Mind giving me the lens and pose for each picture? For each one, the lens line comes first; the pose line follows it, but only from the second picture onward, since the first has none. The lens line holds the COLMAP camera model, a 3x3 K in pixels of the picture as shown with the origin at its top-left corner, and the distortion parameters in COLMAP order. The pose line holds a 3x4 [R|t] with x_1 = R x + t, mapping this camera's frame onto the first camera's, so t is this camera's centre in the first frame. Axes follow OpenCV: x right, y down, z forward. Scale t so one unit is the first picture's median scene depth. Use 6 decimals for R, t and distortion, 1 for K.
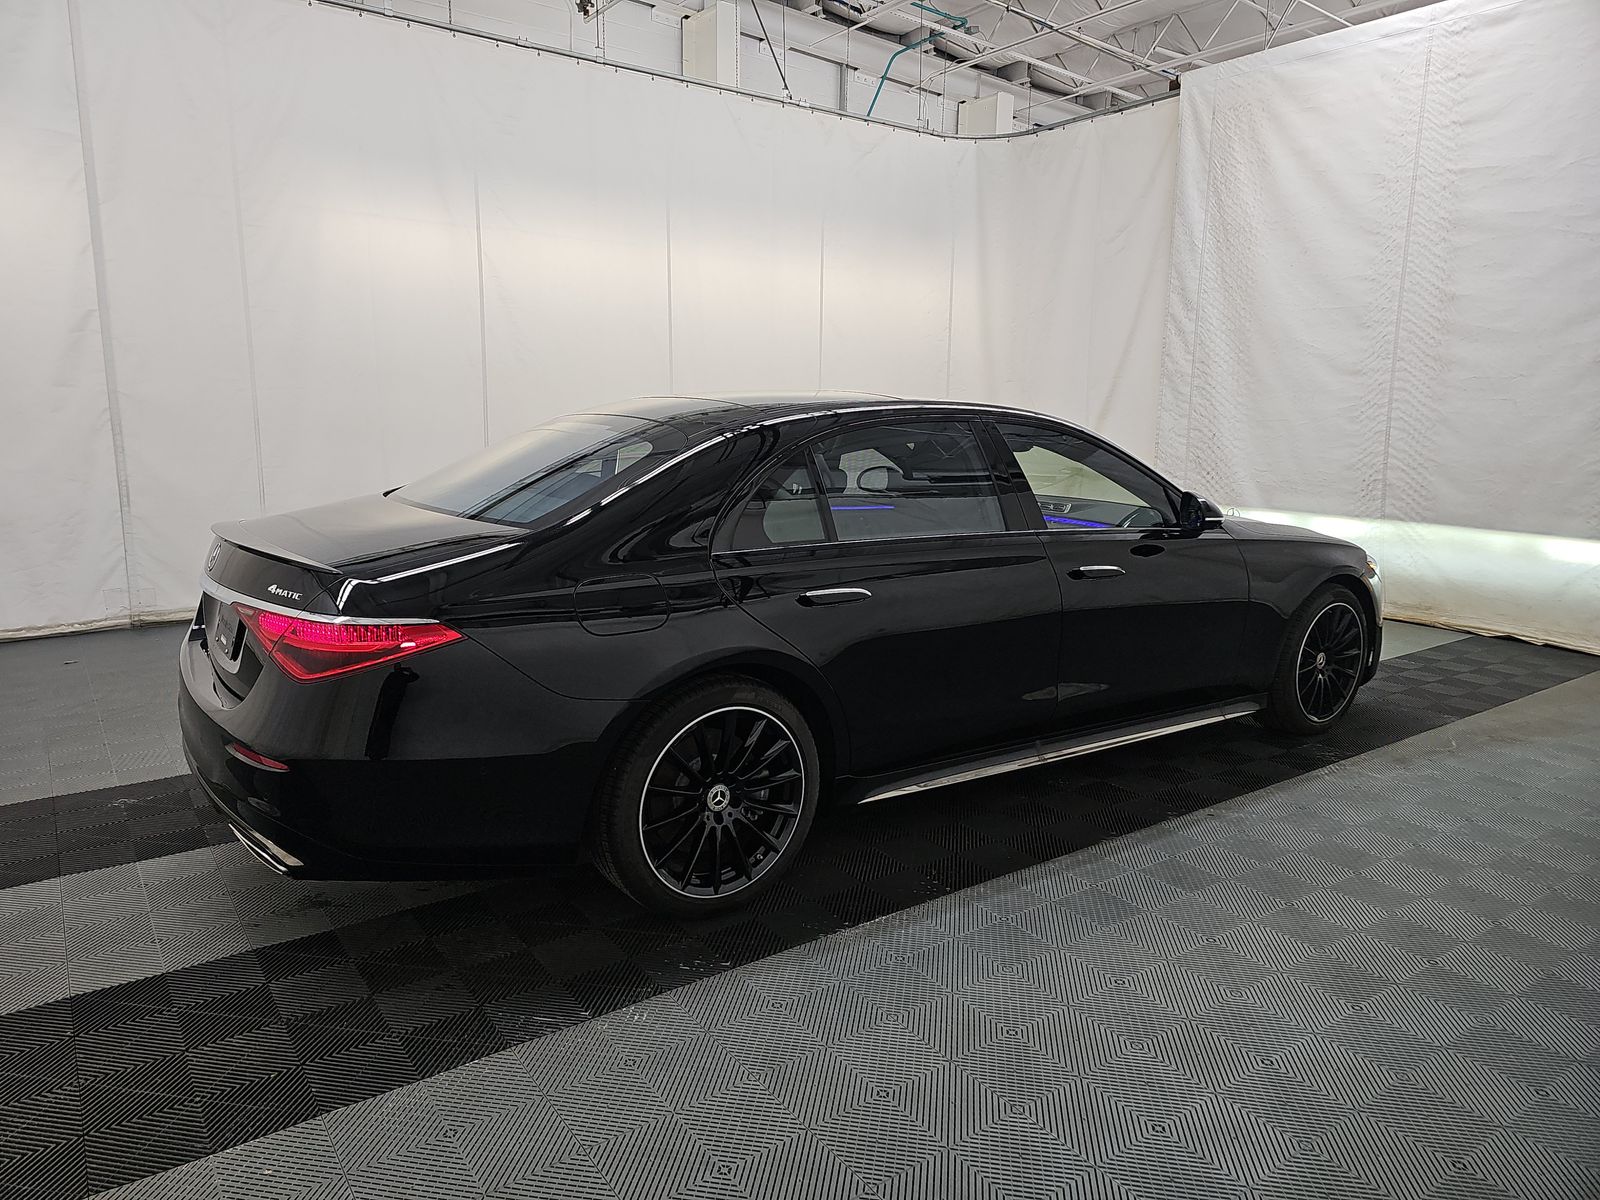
lens RADIAL K [[1059.3, 0, 806.3], [0, 1059.3, 549.9], [0, 0, 1]] dist [0.059340, -0.049403]
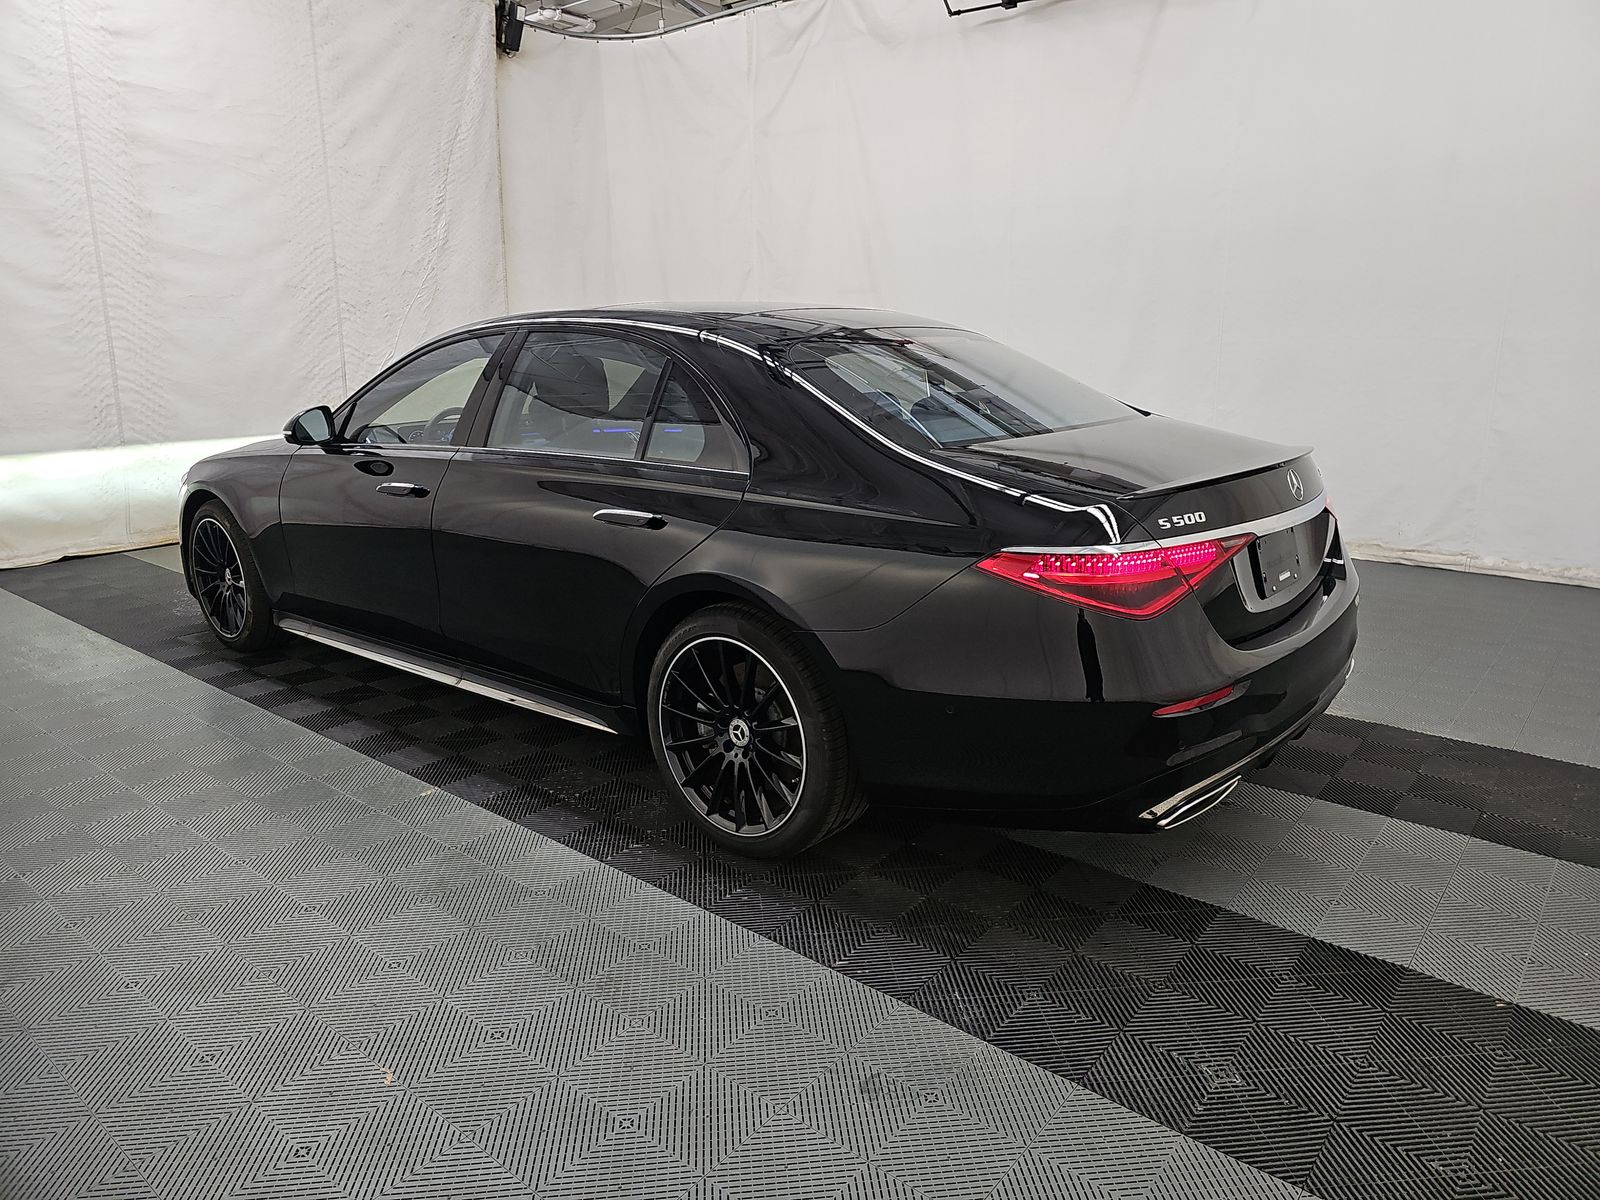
lens RADIAL K [[1059.3, 0, 806.3], [0, 1059.3, 549.9], [0, 0, 1]] dist [0.059340, -0.049403]
pose [[-0.235815, -0.209636, 0.948917, -0.541612], [0.140130, 0.958915, 0.246669, -0.092648], [-0.961642, 0.191140, -0.196750, 0.641551]]
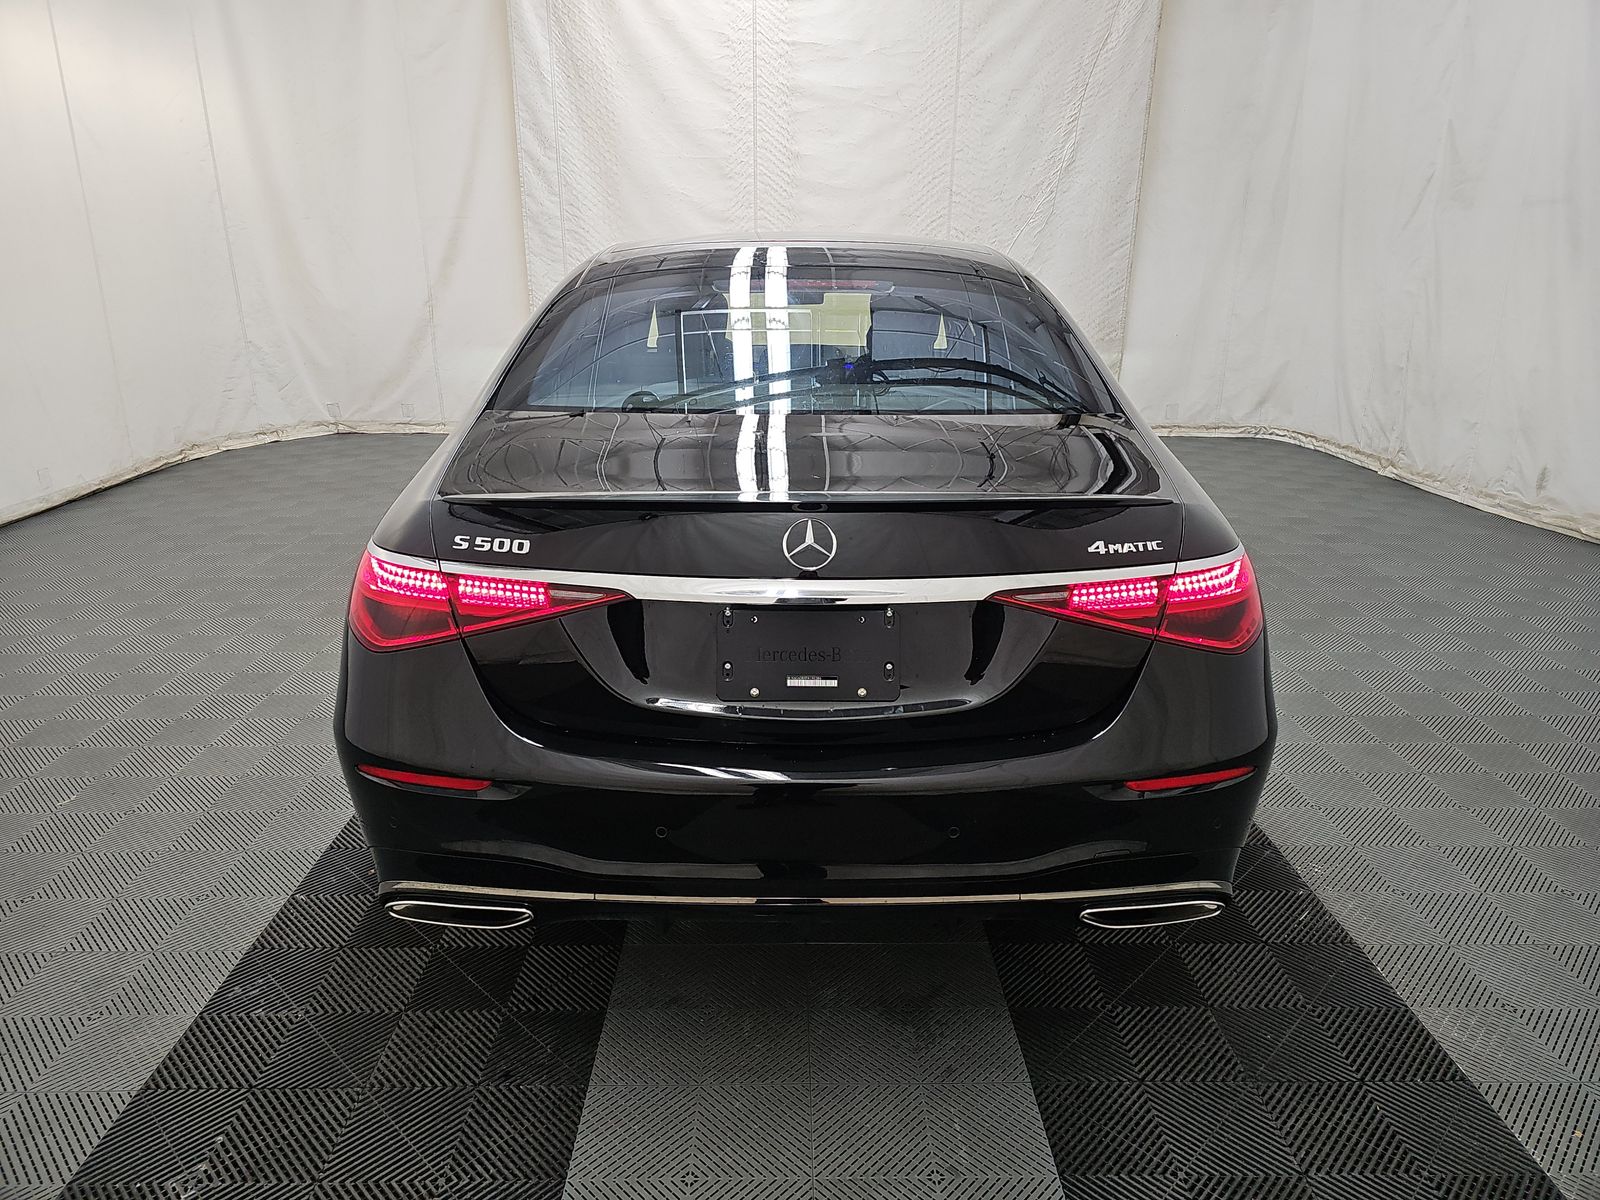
lens RADIAL K [[1059.3, 0, 806.3], [0, 1059.3, 549.9], [0, 0, 1]] dist [0.059340, -0.049403]
pose [[0.586674, -0.229952, 0.776490, -0.400342], [0.116435, 0.972828, 0.200124, -0.042633], [-0.801409, -0.026997, 0.597507, 0.259750]]
